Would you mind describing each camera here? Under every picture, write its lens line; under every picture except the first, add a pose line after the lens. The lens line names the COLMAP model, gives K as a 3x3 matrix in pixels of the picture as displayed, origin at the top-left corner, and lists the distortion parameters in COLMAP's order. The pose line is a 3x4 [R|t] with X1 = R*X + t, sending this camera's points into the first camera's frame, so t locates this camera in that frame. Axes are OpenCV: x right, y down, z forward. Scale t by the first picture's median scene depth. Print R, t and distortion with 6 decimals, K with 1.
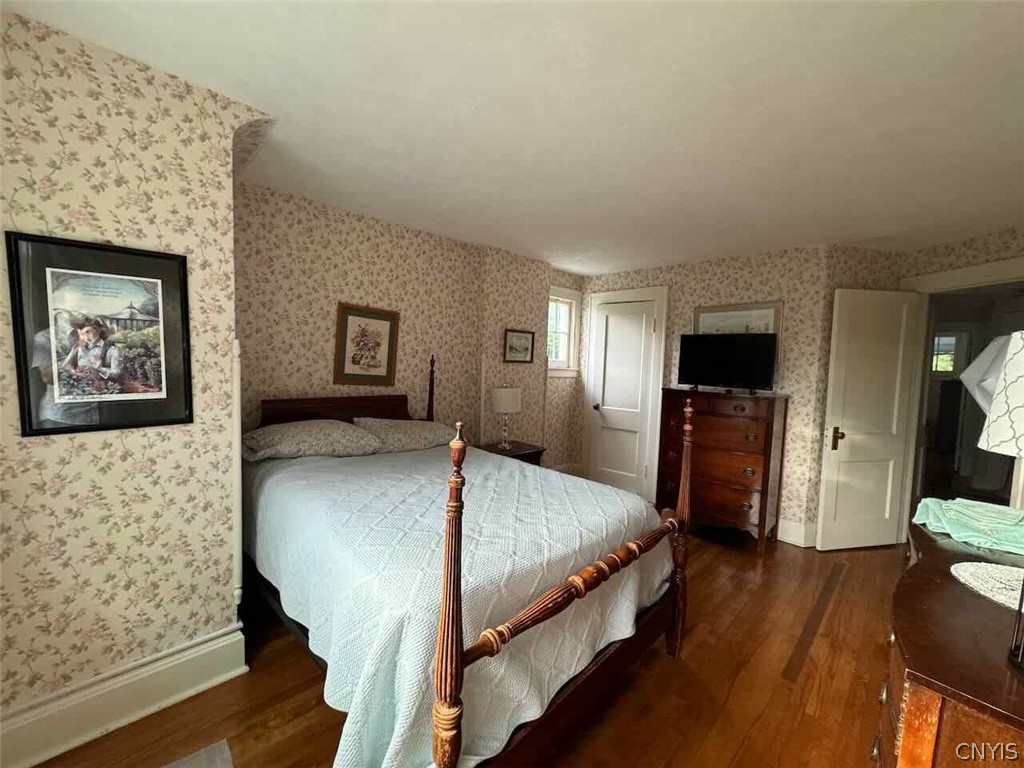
lens RADIAL K [[410.0, 0, 512.0], [0, 410.0, 384.0], [0, 0, 1]] dist [0.000120, -0.000013]
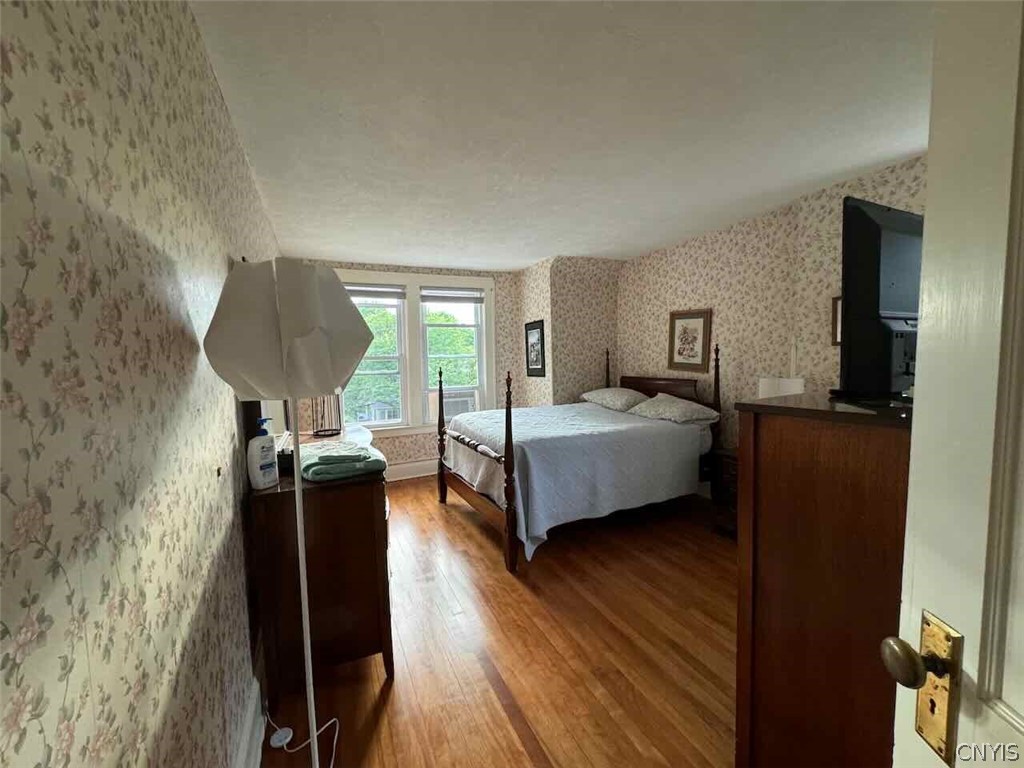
lens RADIAL K [[410.0, 0, 512.0], [0, 410.0, 384.0], [0, 0, 1]] dist [0.000120, -0.000013]
pose [[-0.333711, 0.029992, -0.942198, 1.078028], [-0.049609, 0.997550, 0.049325, 0.007128], [0.941369, 0.063202, -0.331405, 0.943717]]
